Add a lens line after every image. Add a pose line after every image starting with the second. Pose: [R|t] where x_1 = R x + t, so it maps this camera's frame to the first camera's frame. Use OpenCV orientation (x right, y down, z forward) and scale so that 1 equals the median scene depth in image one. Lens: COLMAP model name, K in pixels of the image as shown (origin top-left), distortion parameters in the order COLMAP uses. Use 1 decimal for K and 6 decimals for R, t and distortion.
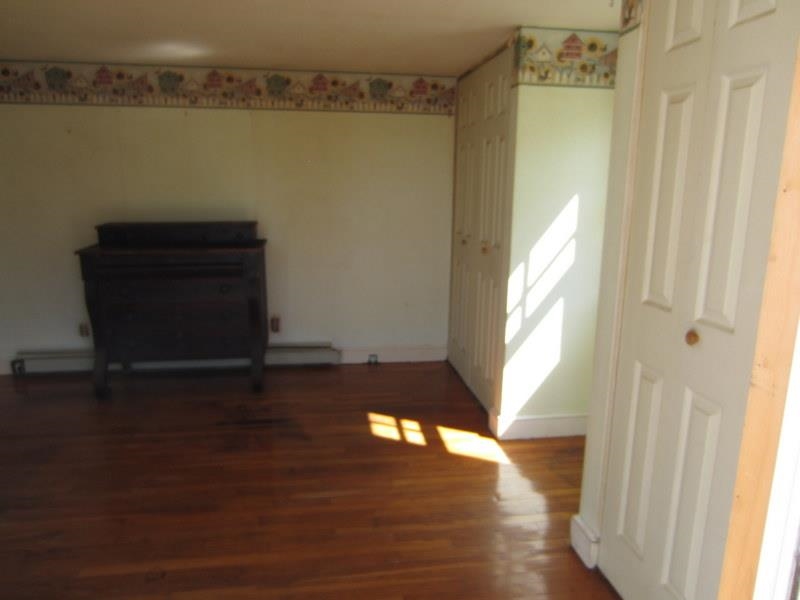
lens RADIAL K [[564.7, 0, 400.0], [0, 564.7, 300.0], [0, 0, 1]] dist [-0.043979, 0.030479]
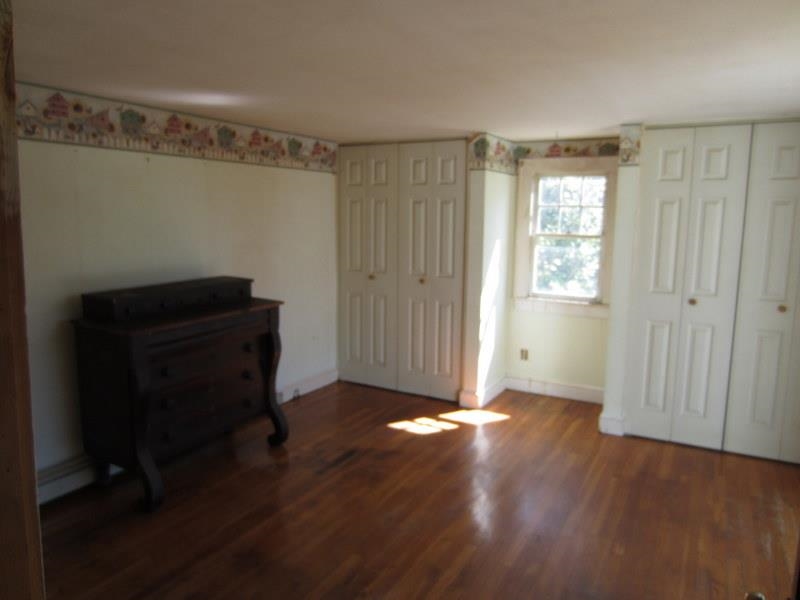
lens RADIAL K [[571.0, 0, 400.0], [0, 571.0, 300.0], [0, 0, 1]] dist [-0.003912, -0.001193]
pose [[0.614771, -0.125035, 0.778732, -0.840219], [0.157790, 0.986891, 0.033890, -0.086848], [-0.772761, 0.102041, 0.626441, 0.168057]]
